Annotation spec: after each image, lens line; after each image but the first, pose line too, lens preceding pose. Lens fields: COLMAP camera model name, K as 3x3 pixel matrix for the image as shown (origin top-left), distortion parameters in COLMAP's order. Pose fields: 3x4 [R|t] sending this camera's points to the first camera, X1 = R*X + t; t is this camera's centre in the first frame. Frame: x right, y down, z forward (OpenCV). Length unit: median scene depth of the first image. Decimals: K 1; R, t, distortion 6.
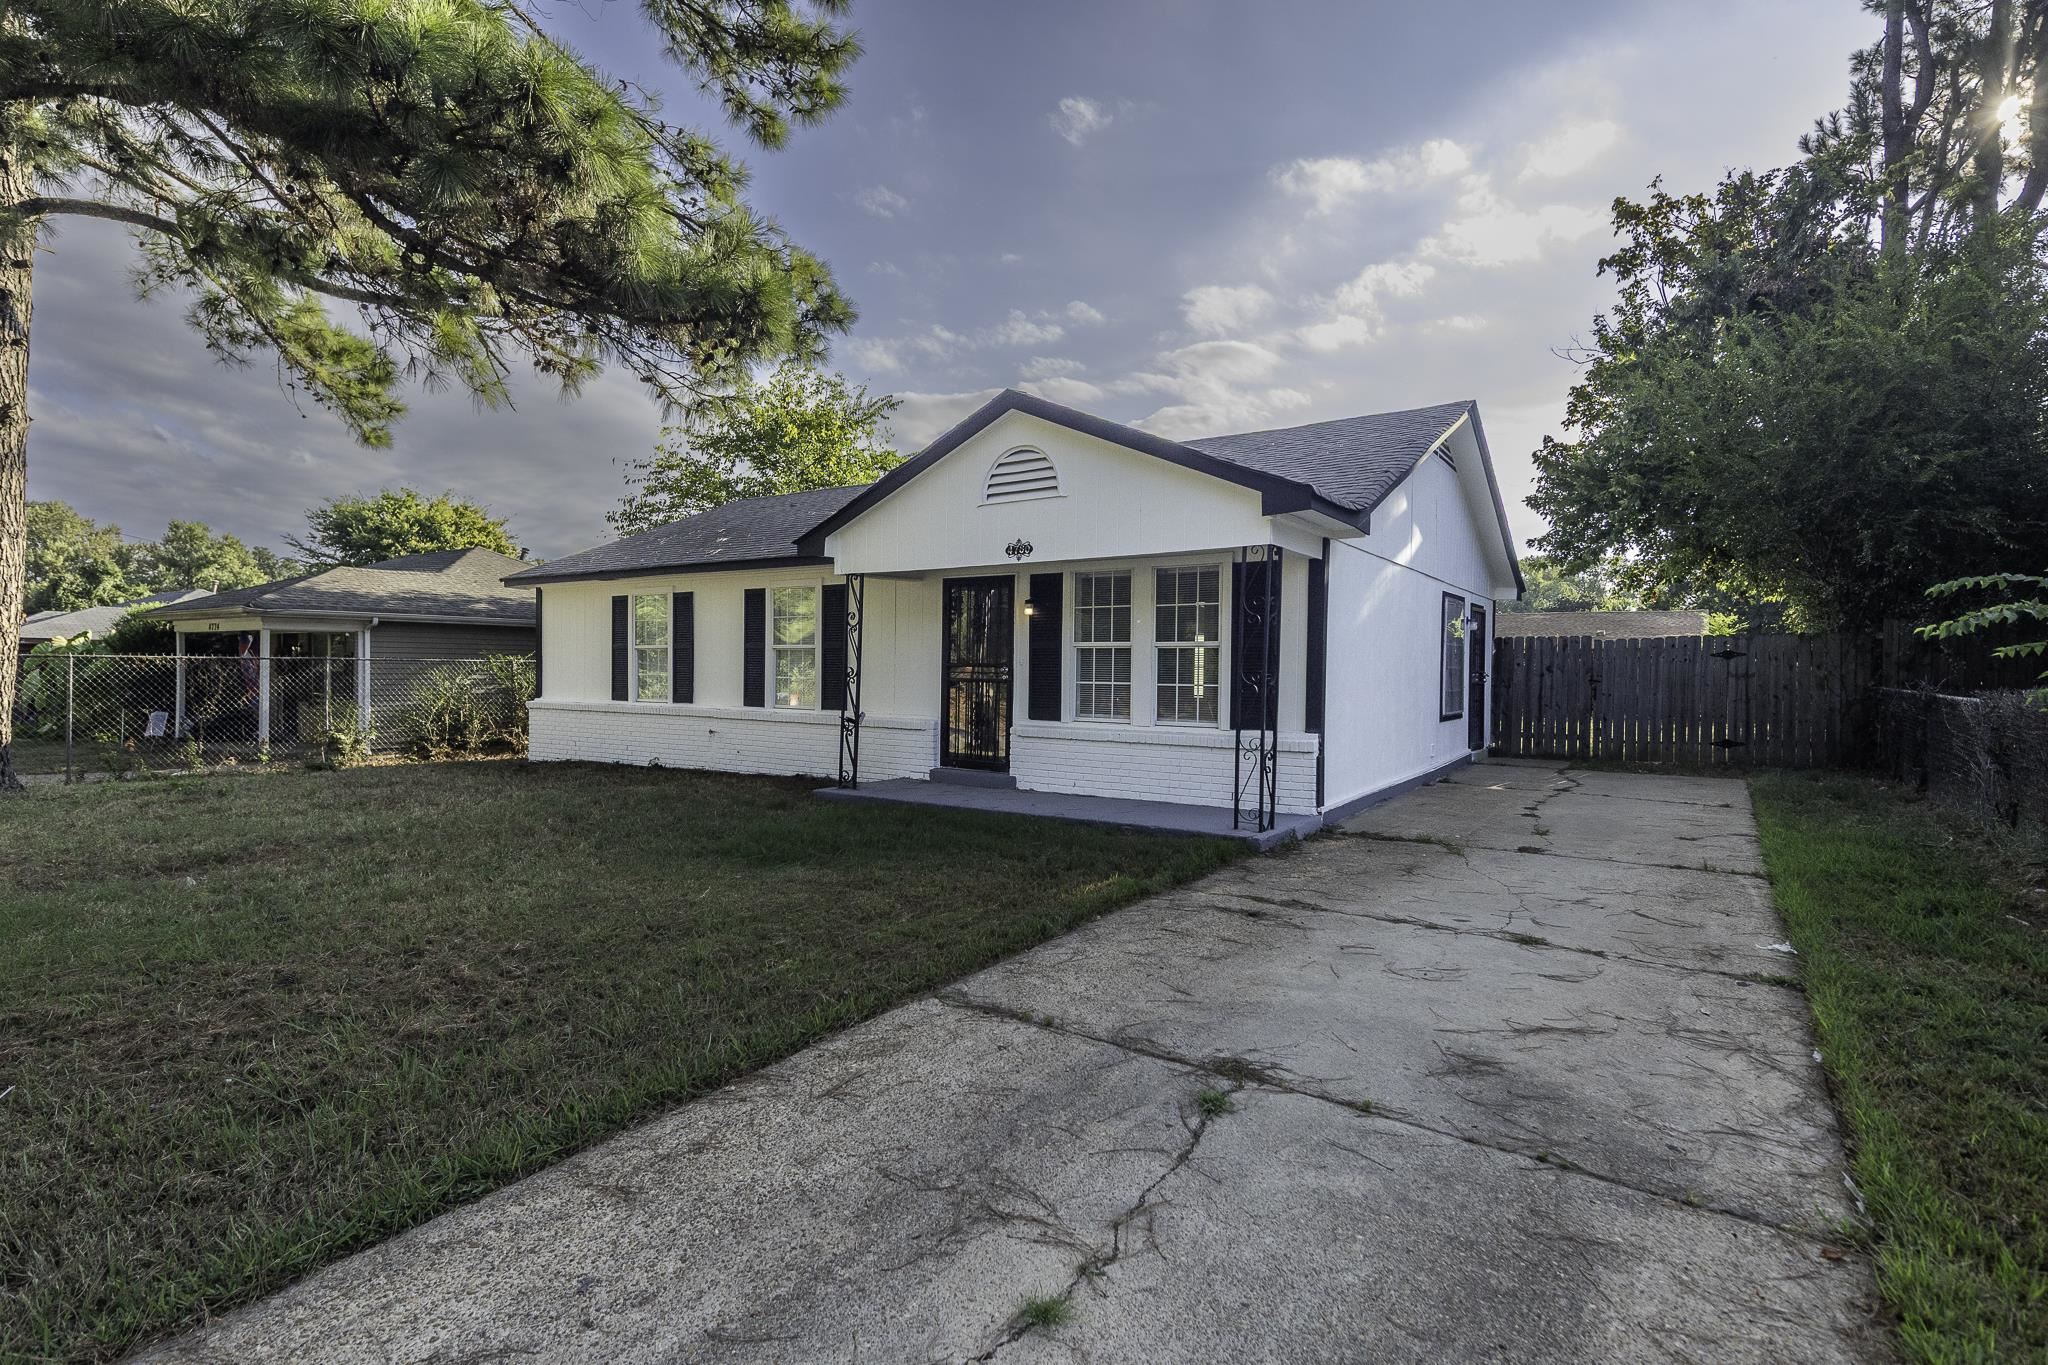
lens RADIAL K [[992.8, 0, 1022.0], [0, 992.8, 676.2], [0, 0, 1]] dist [0.034099, 0.000703]
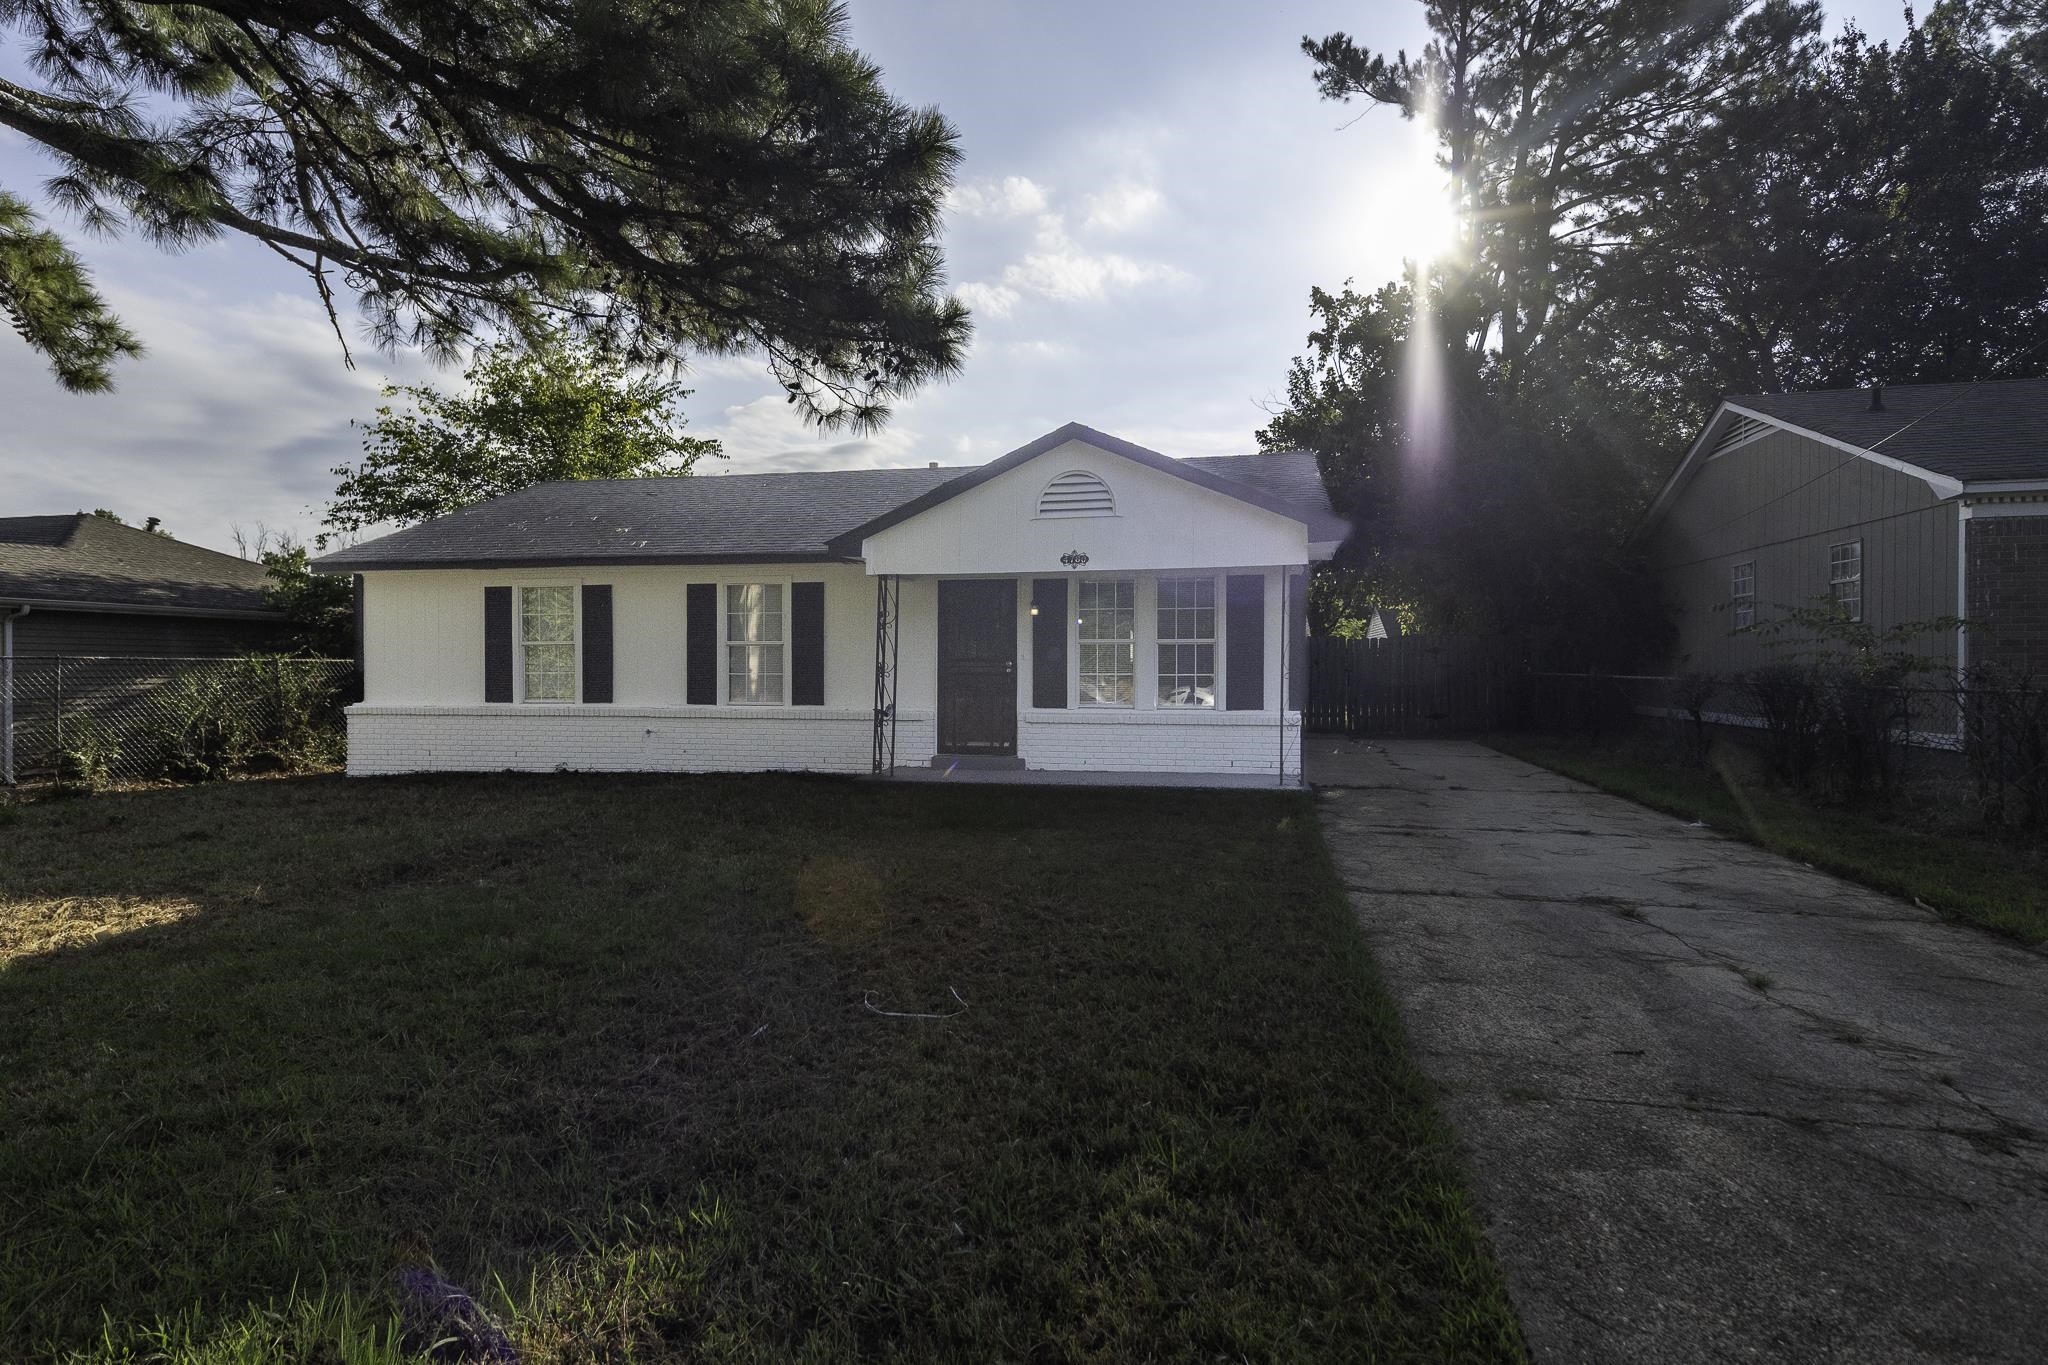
lens RADIAL K [[992.8, 0, 1012.1], [0, 992.8, 681.3], [0, 0, 1]] dist [0.034099, 0.000703]
pose [[0.924923, -0.015748, 0.379828, -0.323124], [0.012117, 0.999855, 0.011950, -0.000317], [-0.379961, -0.006451, 0.924980, -0.024137]]
